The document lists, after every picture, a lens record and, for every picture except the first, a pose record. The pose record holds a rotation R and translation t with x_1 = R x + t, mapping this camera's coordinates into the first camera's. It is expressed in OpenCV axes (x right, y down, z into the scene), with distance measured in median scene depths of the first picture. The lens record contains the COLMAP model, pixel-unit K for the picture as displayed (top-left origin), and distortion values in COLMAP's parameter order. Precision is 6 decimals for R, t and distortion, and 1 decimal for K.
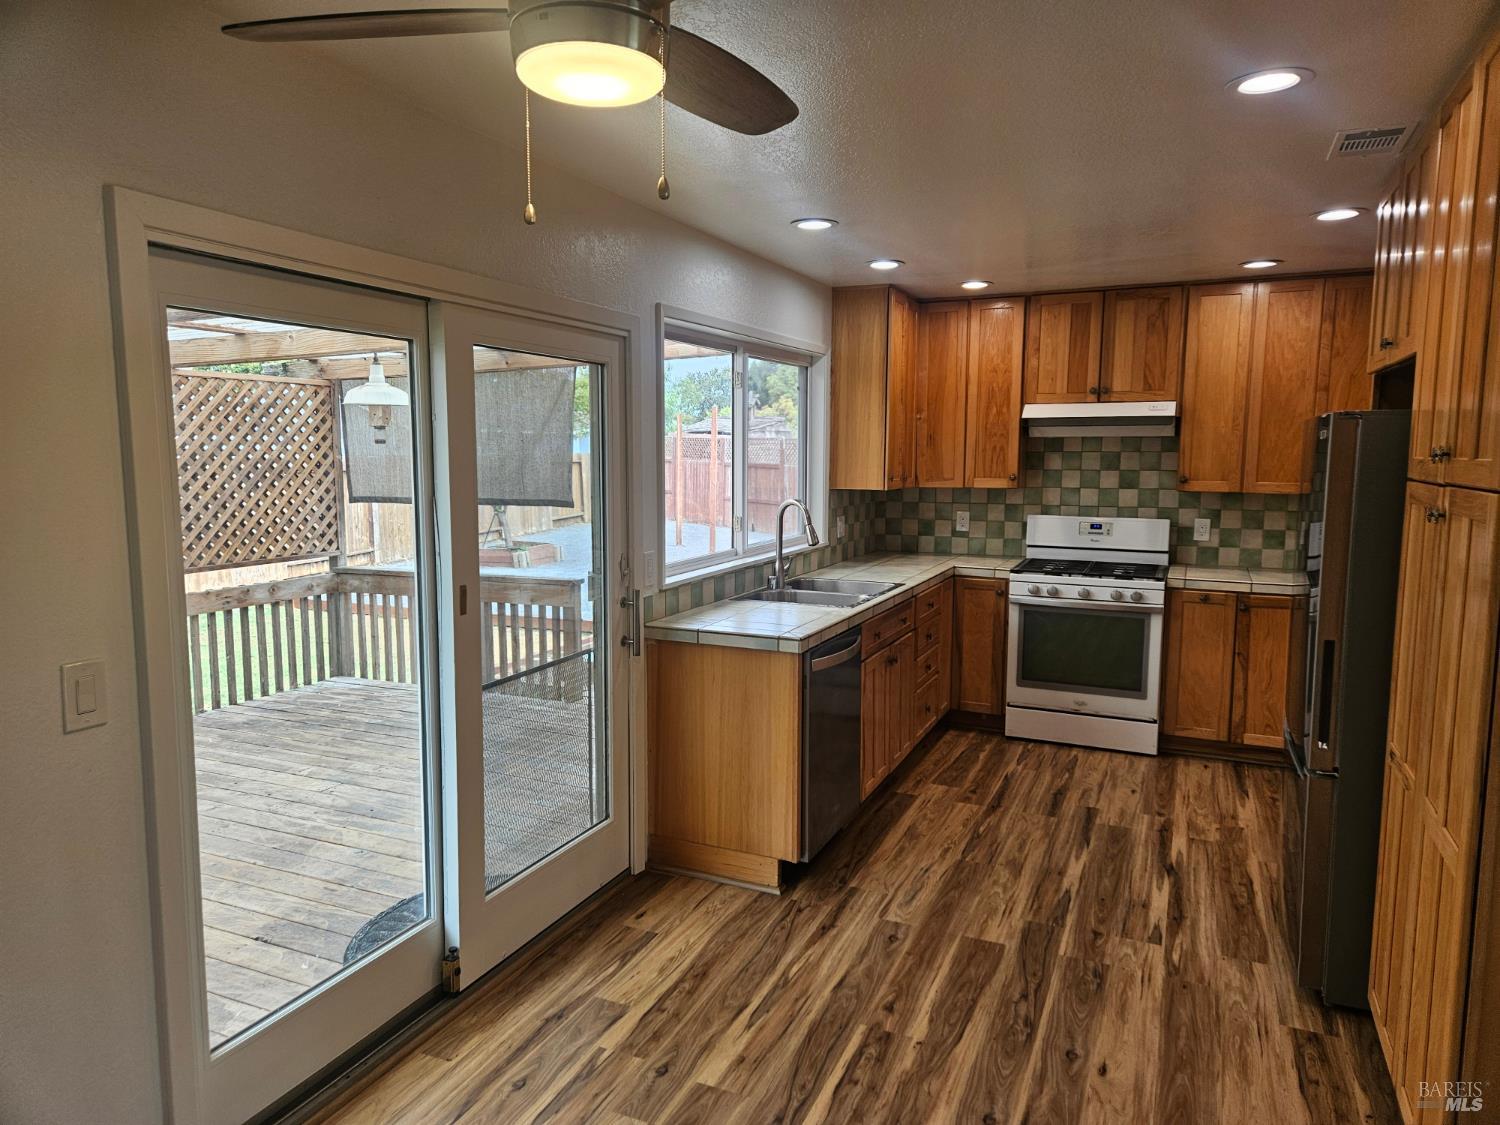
lens RADIAL K [[1004.2, 0, 750.0], [0, 1004.2, 562.5], [0, 0, 1]] dist [0.087221, -0.075607]
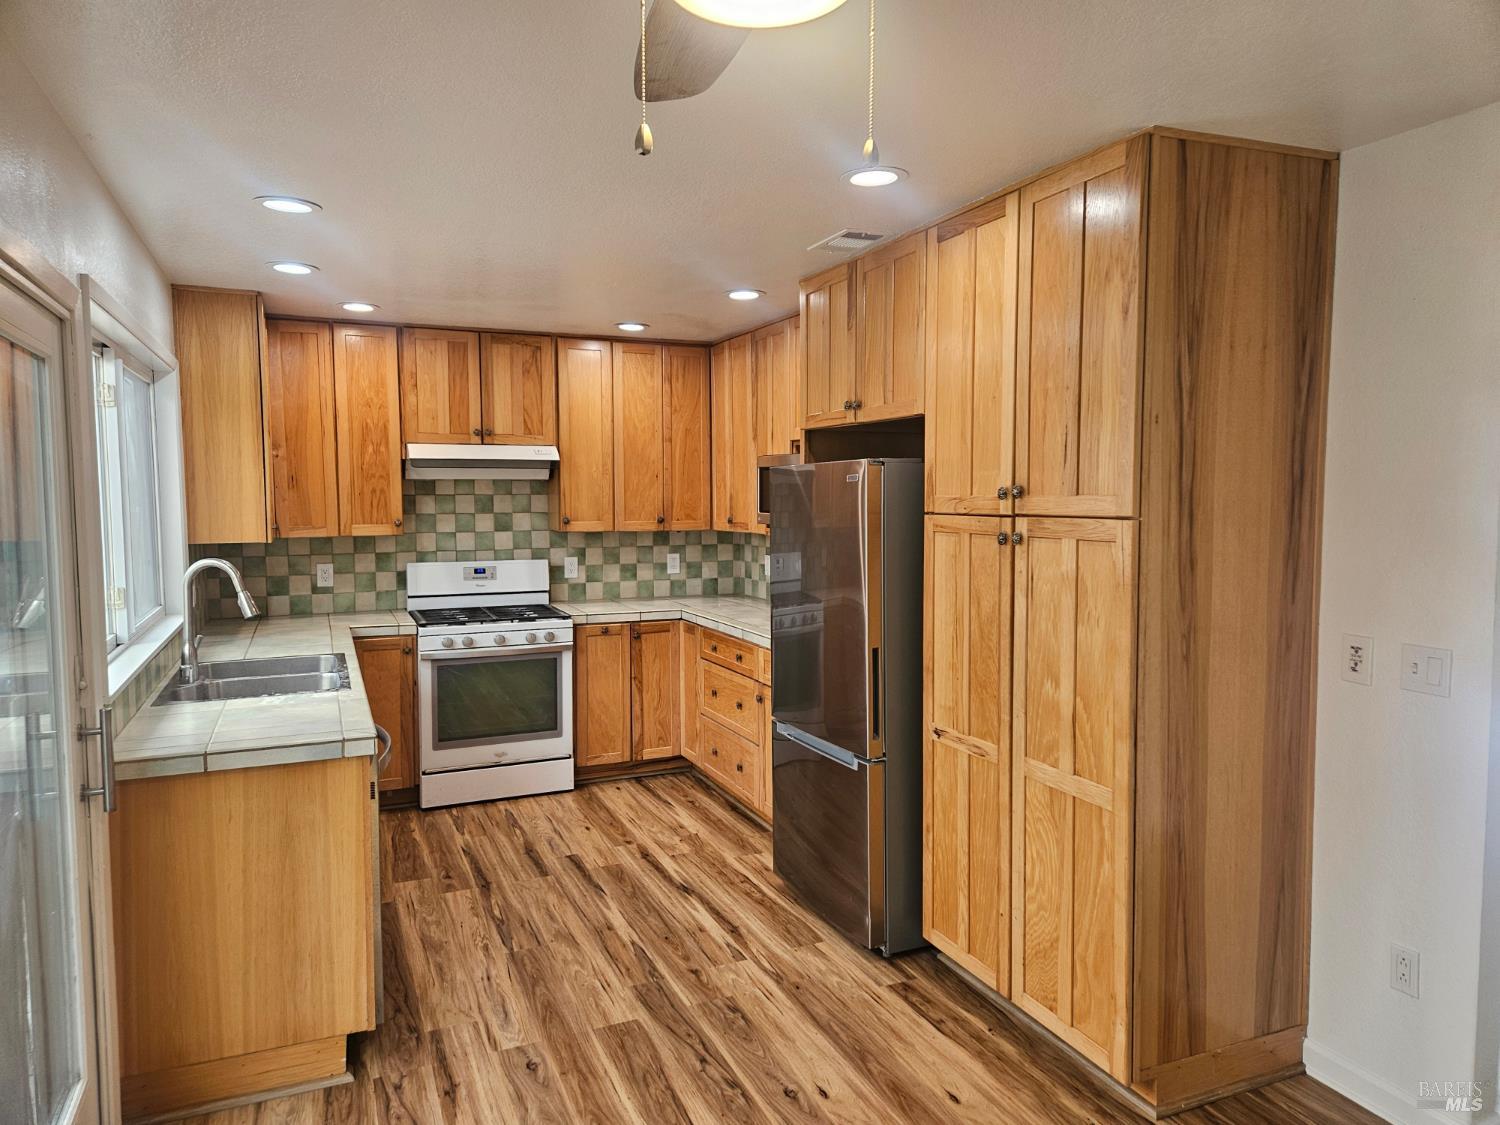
lens RADIAL K [[1004.2, 0, 750.0], [0, 1004.2, 562.5], [0, 0, 1]] dist [0.087221, -0.075607]
pose [[0.672880, -0.059707, 0.737339, -0.218782], [0.091264, 0.995823, -0.002647, -0.019061], [-0.734101, 0.069074, 0.675518, 0.167483]]
